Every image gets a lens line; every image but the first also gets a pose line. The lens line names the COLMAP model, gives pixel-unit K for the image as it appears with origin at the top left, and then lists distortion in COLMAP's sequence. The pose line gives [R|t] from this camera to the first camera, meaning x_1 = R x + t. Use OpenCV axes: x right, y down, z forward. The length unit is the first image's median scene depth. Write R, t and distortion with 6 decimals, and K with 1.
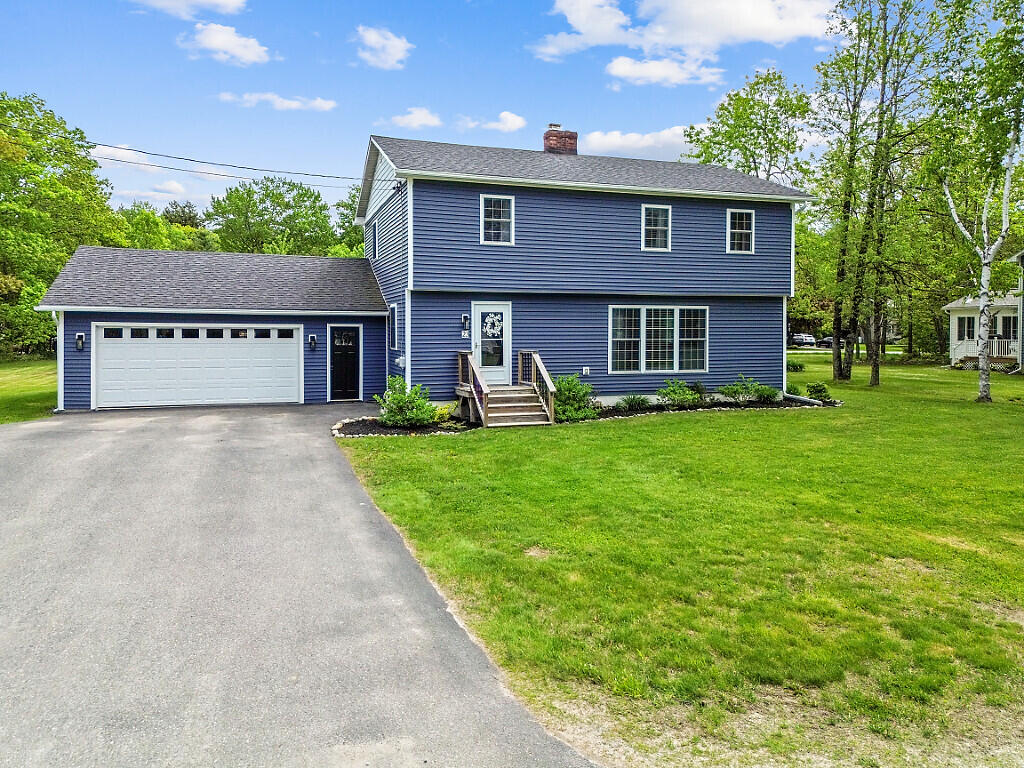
lens RADIAL K [[720.1, 0, 526.9], [0, 720.1, 361.5], [0, 0, 1]] dist [0.032700, -0.001176]
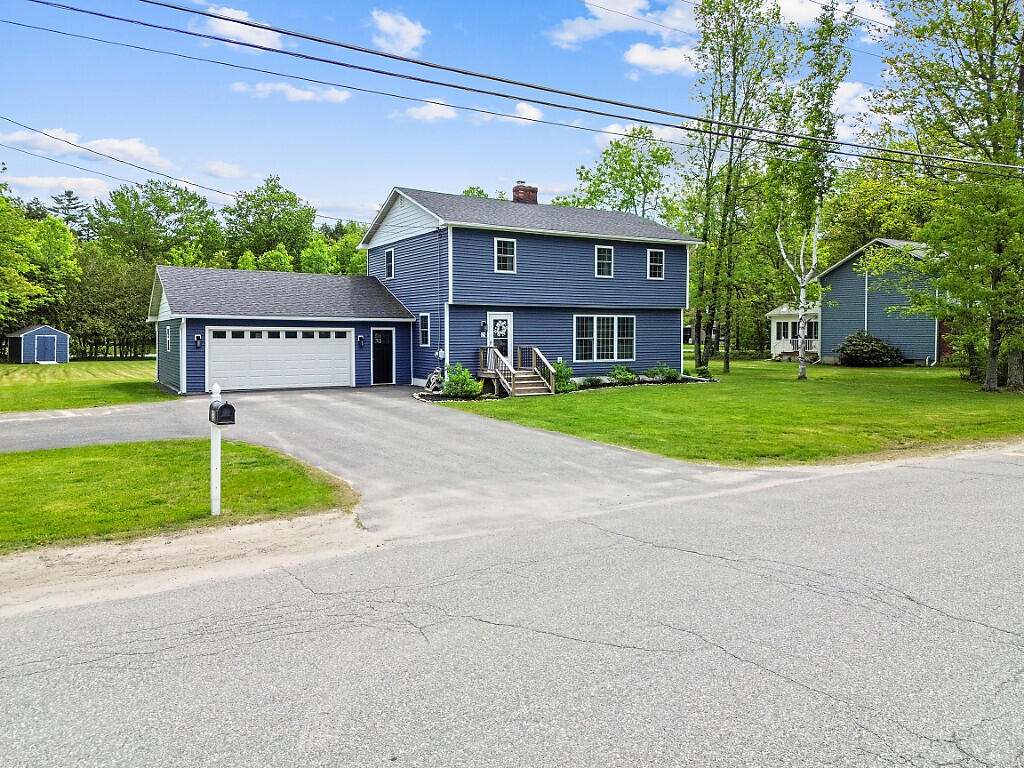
lens RADIAL K [[720.1, 0, 510.5], [0, 720.1, 379.3], [0, 0, 1]] dist [0.032700, -0.001176]
pose [[0.979902, -0.014495, 0.198954, -0.290510], [0.010292, 0.999702, 0.022143, 0.017713], [-0.199216, -0.019650, 0.979759, -0.382279]]
